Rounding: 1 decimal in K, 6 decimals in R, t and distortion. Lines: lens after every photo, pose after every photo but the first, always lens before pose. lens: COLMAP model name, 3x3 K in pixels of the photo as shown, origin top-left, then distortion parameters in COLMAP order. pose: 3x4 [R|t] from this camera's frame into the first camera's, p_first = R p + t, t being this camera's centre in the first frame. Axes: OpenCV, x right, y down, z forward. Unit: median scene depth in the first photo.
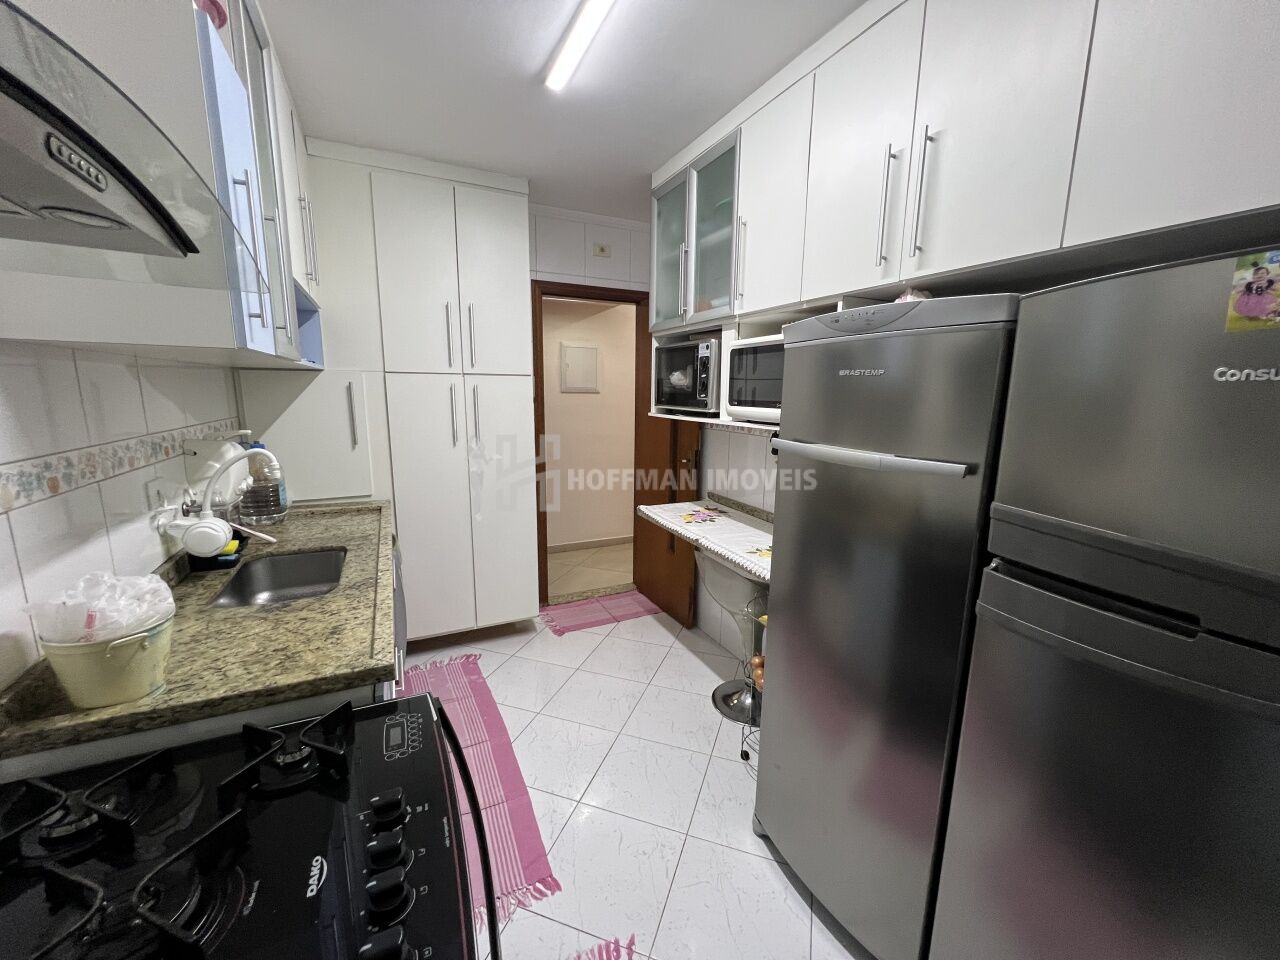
lens RADIAL K [[512.8, 0, 643.9], [0, 512.8, 478.4], [0, 0, 1]] dist [-0.002150, 0.000392]
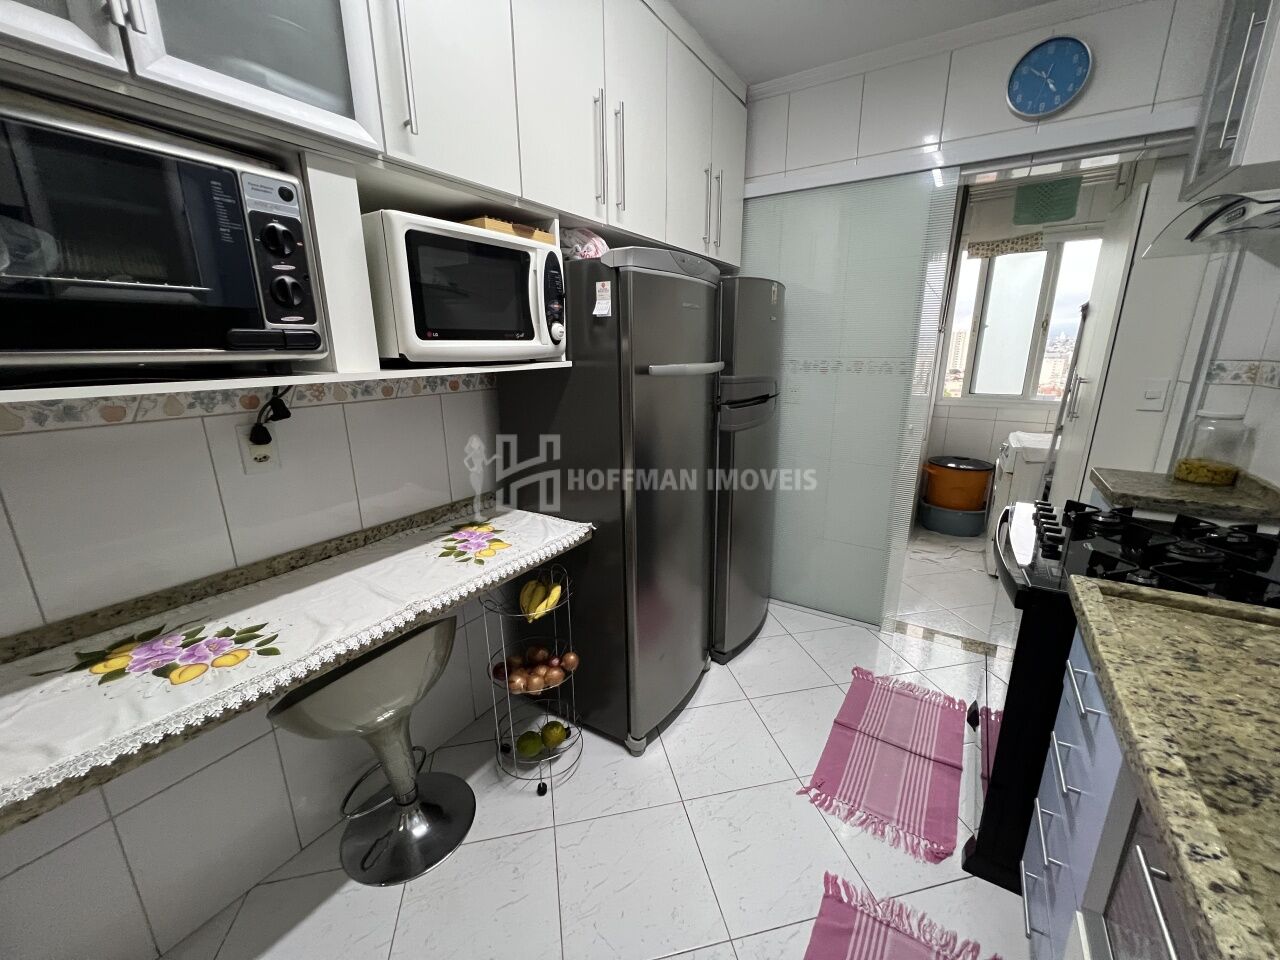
lens RADIAL K [[512.8, 0, 638.3], [0, 512.8, 481.2], [0, 0, 1]] dist [-0.002150, 0.000392]
pose [[-0.521940, -0.228935, 0.821686, -0.507282], [0.147473, 0.924583, 0.351280, -0.189758], [-0.840137, 0.304523, -0.448815, 1.296331]]
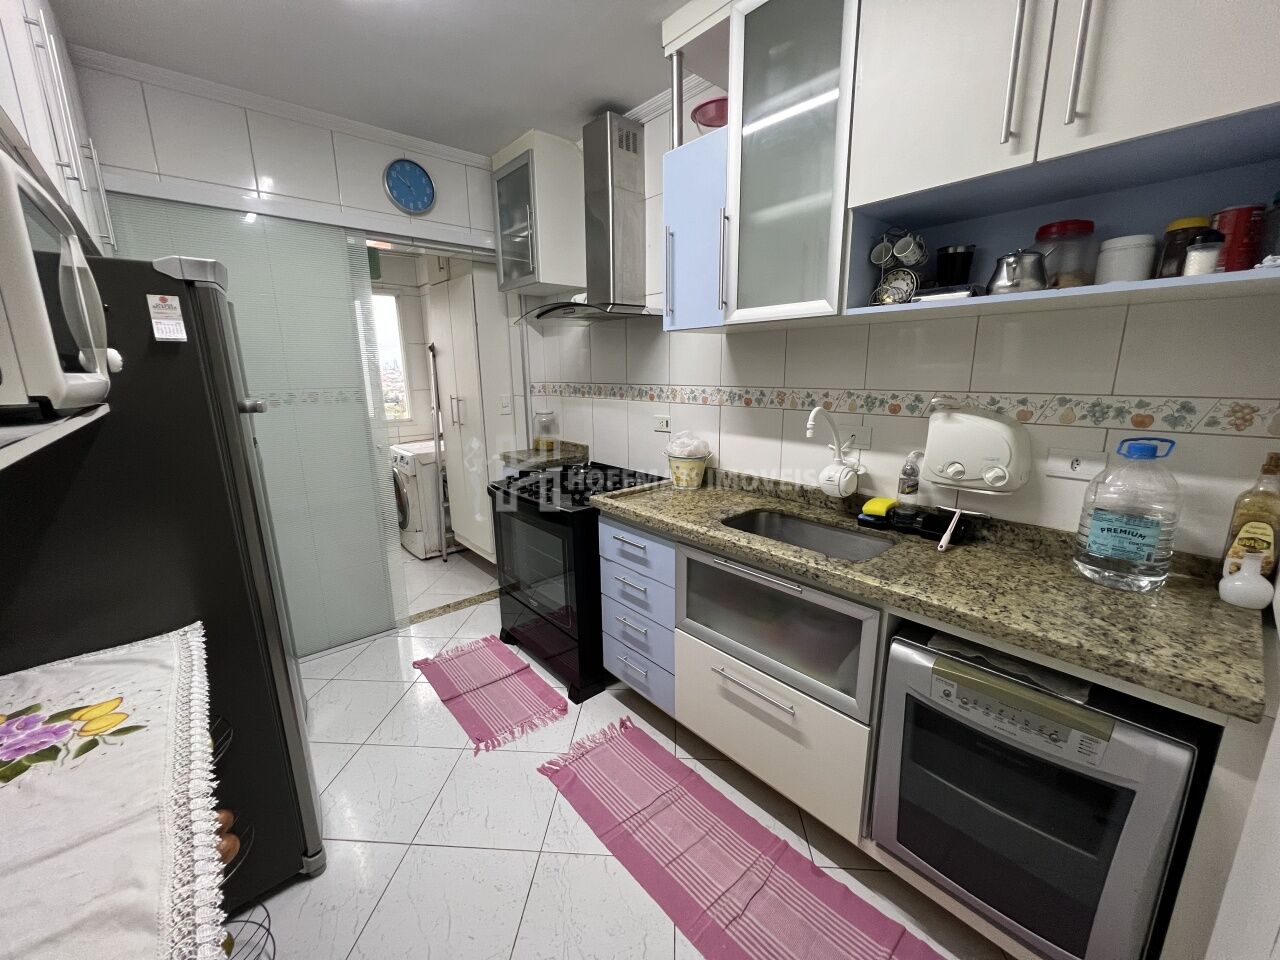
lens RADIAL K [[512.8, 0, 642.1], [0, 512.8, 481.5], [0, 0, 1]] dist [-0.002150, 0.000392]
pose [[-0.964832, 0.054223, -0.257213, -0.111458], [-0.046609, 0.927700, 0.370405, -0.252551], [0.258701, 0.369367, -0.892548, 1.657970]]
